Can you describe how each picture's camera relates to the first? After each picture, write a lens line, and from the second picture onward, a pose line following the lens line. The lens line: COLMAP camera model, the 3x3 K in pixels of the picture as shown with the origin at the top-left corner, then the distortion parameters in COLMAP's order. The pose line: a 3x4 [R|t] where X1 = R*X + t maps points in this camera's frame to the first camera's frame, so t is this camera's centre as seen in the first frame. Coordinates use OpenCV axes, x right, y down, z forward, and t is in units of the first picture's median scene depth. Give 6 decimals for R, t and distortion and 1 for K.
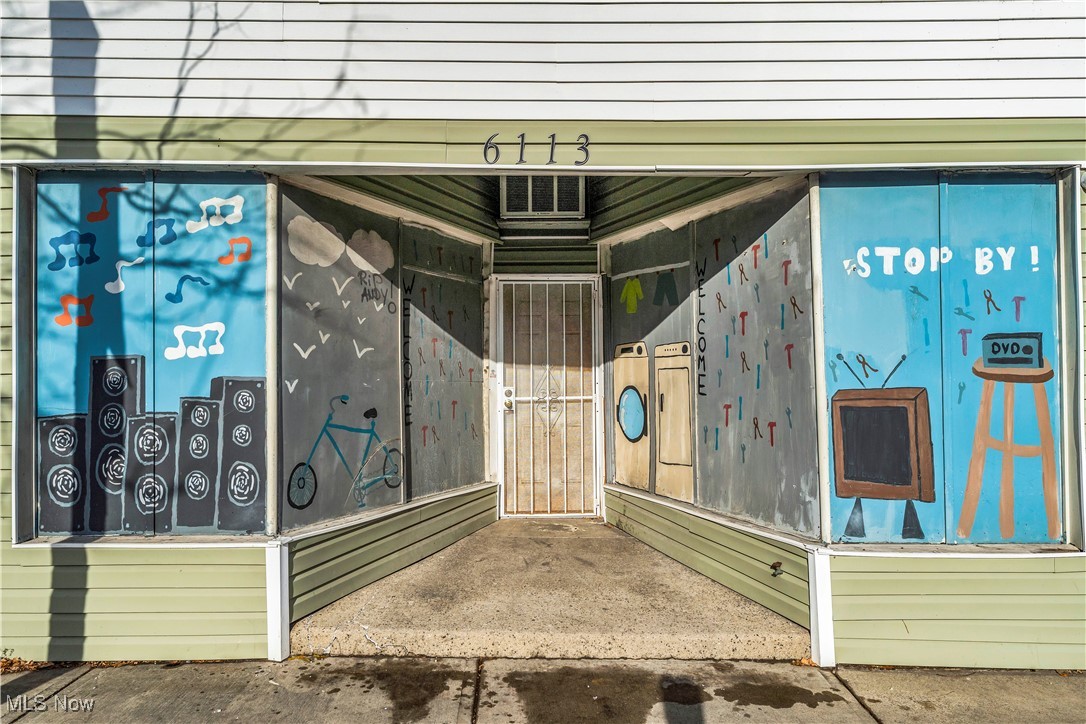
lens RADIAL K [[729.4, 0, 543.4], [0, 729.4, 365.3], [0, 0, 1]] dist [0.008002, 0.001916]
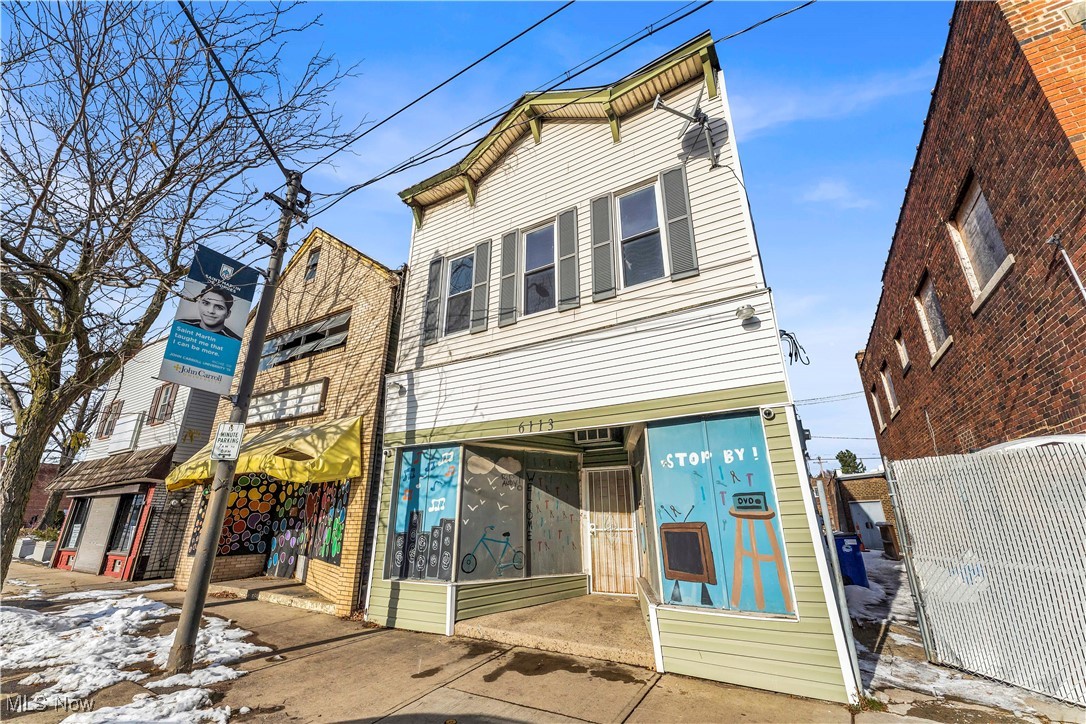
lens RADIAL K [[445.4, 0, 545.5], [0, 445.4, 363.3], [0, 0, 1]] dist [0.001067, 0.000006]
pose [[0.866623, -0.168236, -0.469746, 0.786615], [0.010000, 0.947111, -0.320752, 0.005485], [0.498863, 0.273274, 0.822470, -0.353287]]
